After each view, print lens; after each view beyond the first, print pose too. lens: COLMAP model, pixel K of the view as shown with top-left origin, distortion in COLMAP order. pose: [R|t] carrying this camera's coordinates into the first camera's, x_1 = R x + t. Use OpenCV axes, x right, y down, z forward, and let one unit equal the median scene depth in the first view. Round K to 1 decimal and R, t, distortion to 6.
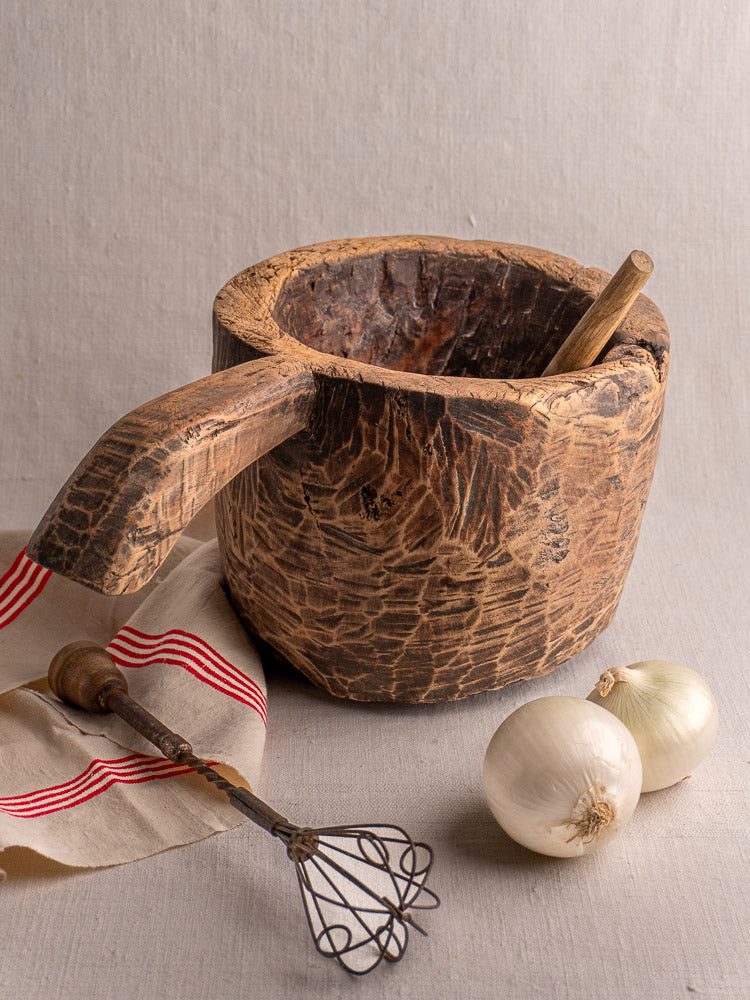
lens RADIAL K [[2174.4, 0, 379.3], [0, 2174.4, 473.1], [0, 0, 1]] dist [0.077229, 0.000000]
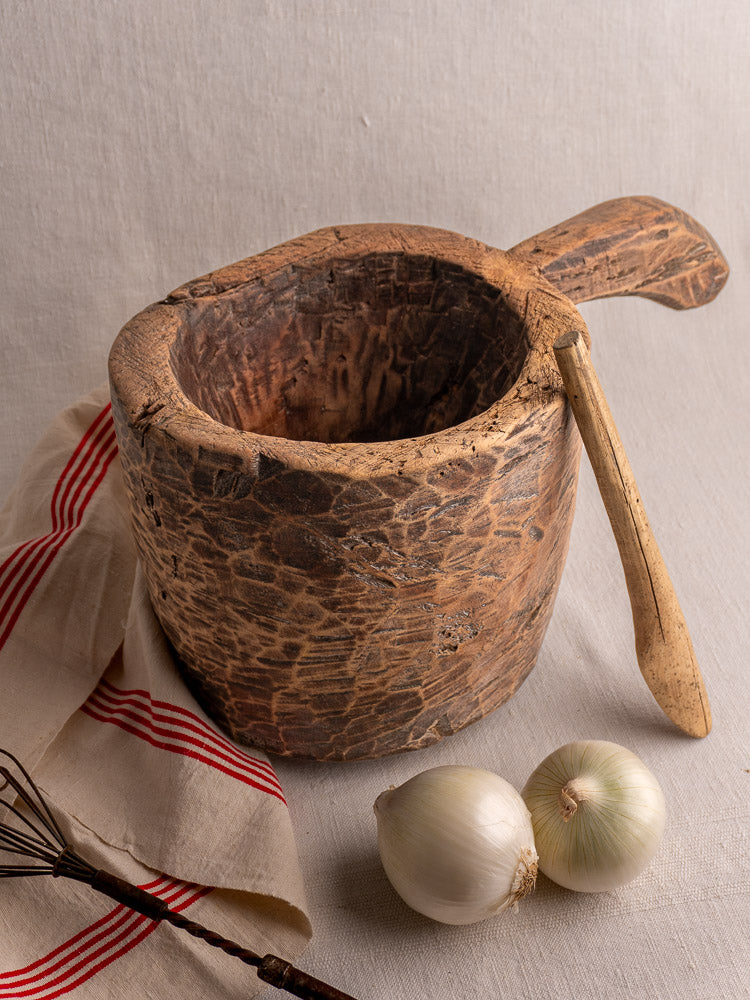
lens RADIAL K [[1564.5, 0, 363.1], [0, 1564.5, 435.0], [0, 0, 1]] dist [0.022303, 0.000000]
pose [[0.978382, -0.114985, 0.171894, -0.096798], [0.050884, 0.939474, 0.338821, -0.222756], [-0.200449, -0.322750, 0.925015, 0.297783]]
